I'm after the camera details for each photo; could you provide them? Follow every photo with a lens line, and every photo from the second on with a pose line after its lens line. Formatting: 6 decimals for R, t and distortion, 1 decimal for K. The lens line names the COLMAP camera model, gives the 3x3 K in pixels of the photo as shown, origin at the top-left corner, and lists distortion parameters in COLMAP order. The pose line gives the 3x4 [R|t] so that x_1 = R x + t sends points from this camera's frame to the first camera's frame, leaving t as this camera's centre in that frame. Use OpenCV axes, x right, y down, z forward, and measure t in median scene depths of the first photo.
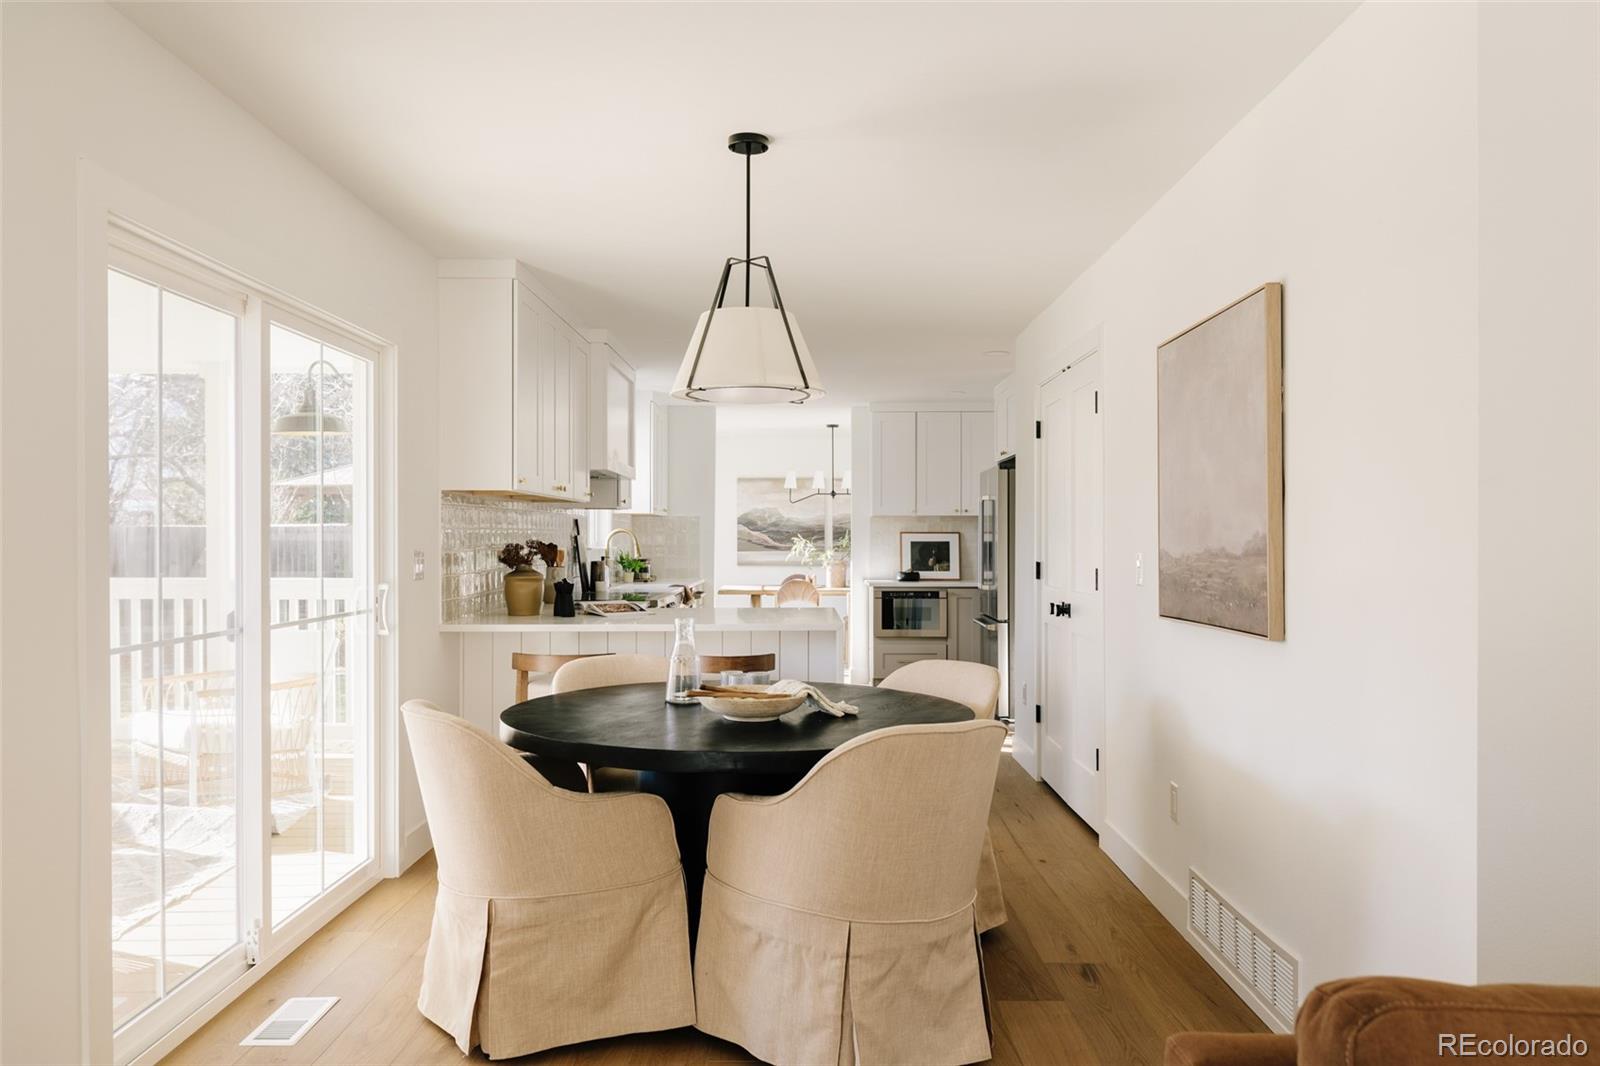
lens RADIAL K [[1183.9, 0, 798.9], [0, 1183.9, 538.3], [0, 0, 1]] dist [-0.015529, -0.003206]
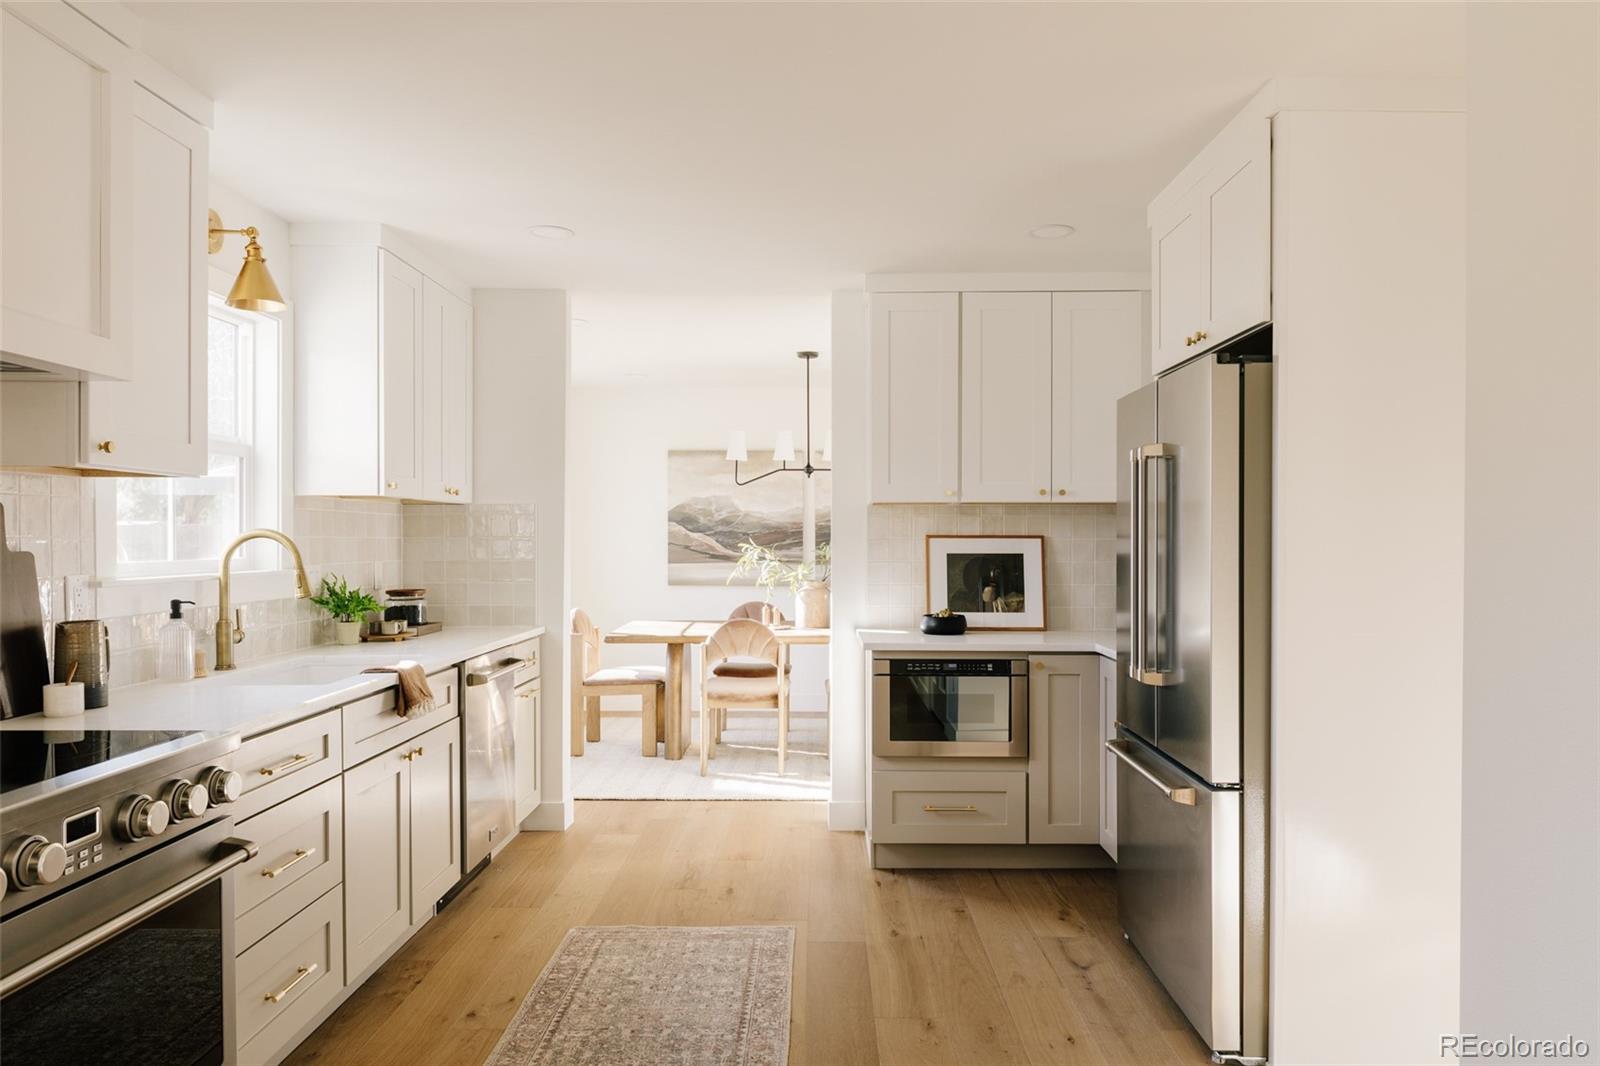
lens RADIAL K [[1069.6, 0, 800.1], [0, 1069.6, 544.8], [0, 0, 1]] dist [-0.004447, 0.001629]
pose [[0.999865, -0.000164, -0.016441, 0.038834], [0.000292, 0.999969, 0.007830, -0.004847], [0.016439, -0.007834, 0.999834, 0.537946]]
